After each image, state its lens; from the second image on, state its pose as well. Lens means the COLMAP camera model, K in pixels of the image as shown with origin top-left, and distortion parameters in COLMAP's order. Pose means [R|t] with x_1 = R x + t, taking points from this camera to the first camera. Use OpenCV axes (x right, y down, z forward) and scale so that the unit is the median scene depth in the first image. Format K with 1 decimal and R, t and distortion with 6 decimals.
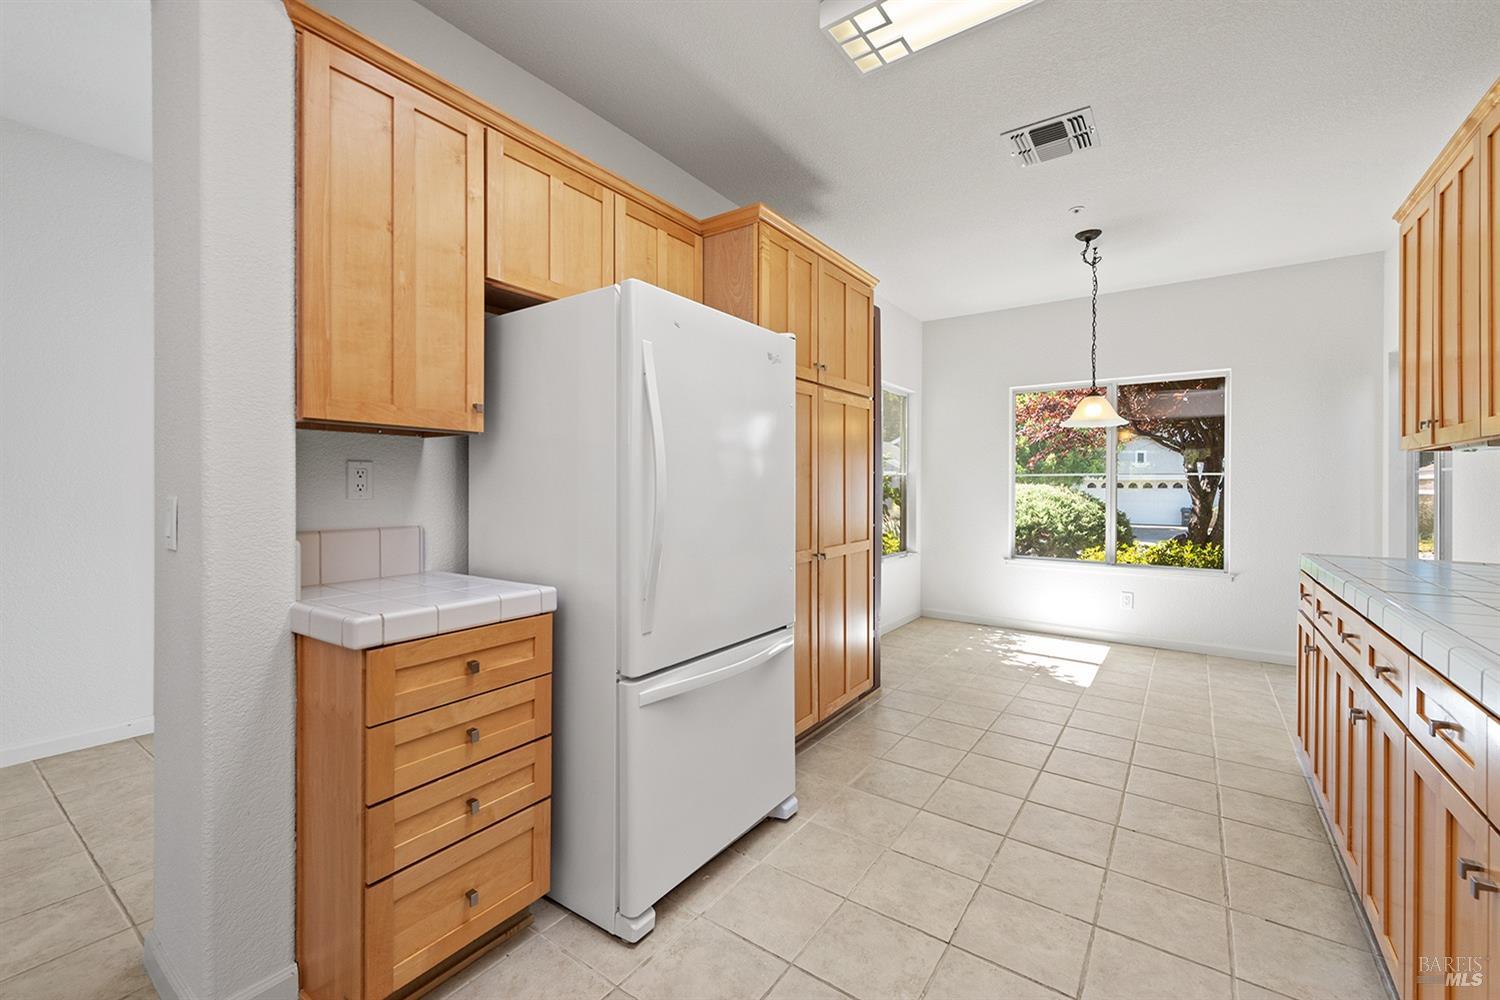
lens RADIAL K [[615.4, 0, 761.4], [0, 615.4, 490.0], [0, 0, 1]] dist [0.001394, 0.000045]
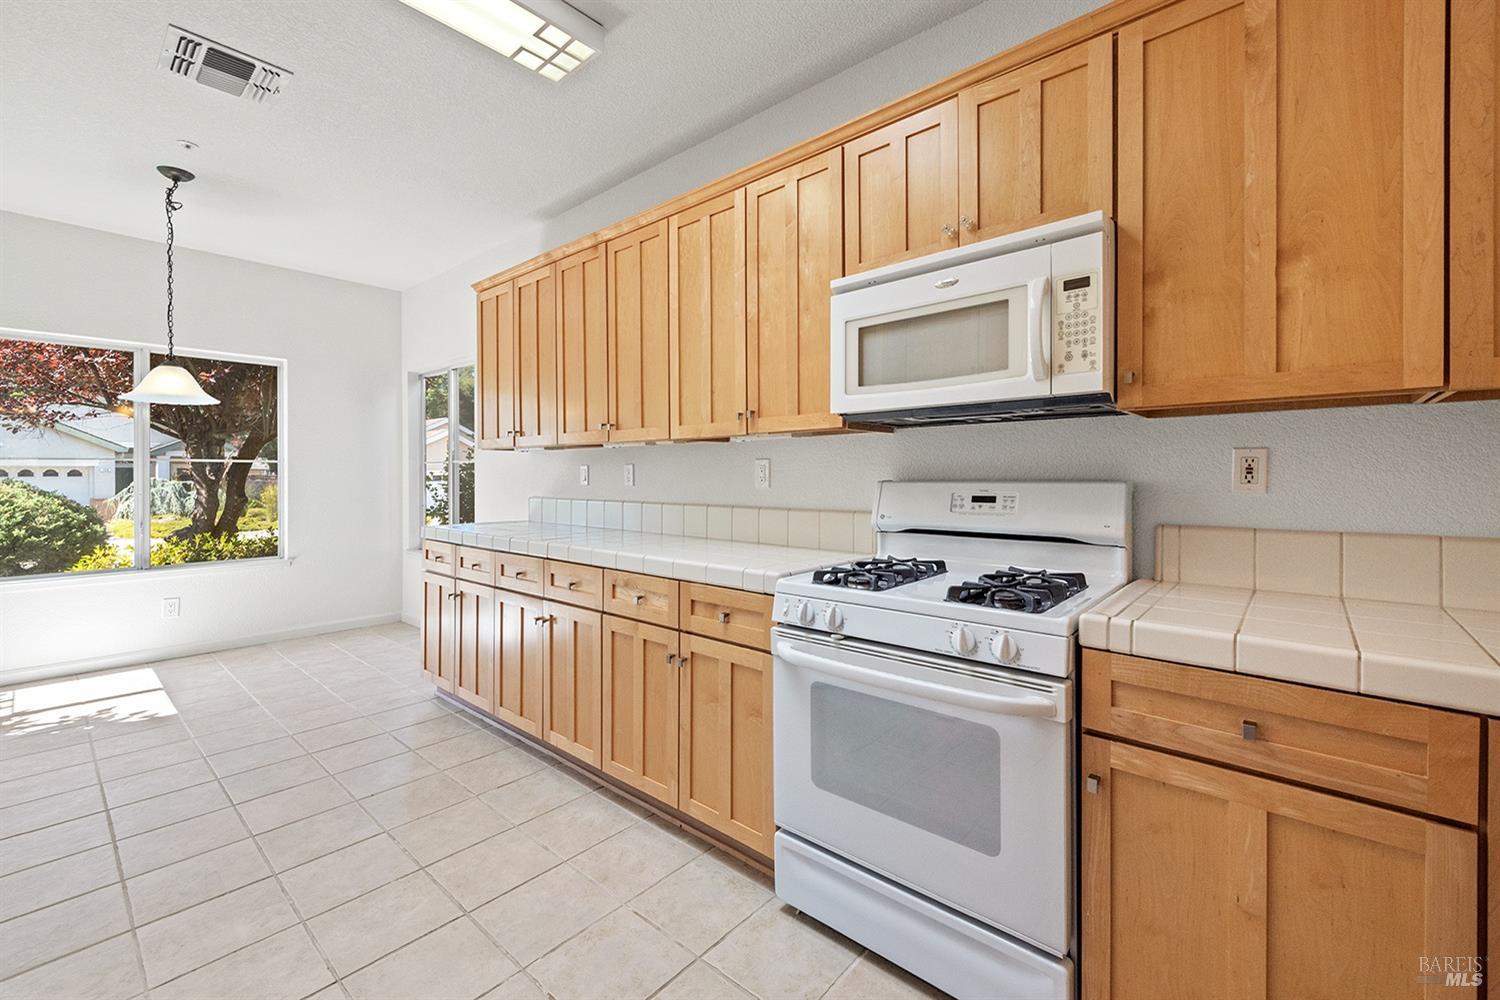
lens RADIAL K [[615.4, 0, 761.4], [0, 615.4, 490.0], [0, 0, 1]] dist [0.001394, 0.000045]
pose [[0.100414, -0.029186, 0.994518, -0.229638], [0.007947, 0.999561, 0.028532, -0.003634], [-0.994914, 0.005038, 0.100602, 0.126635]]
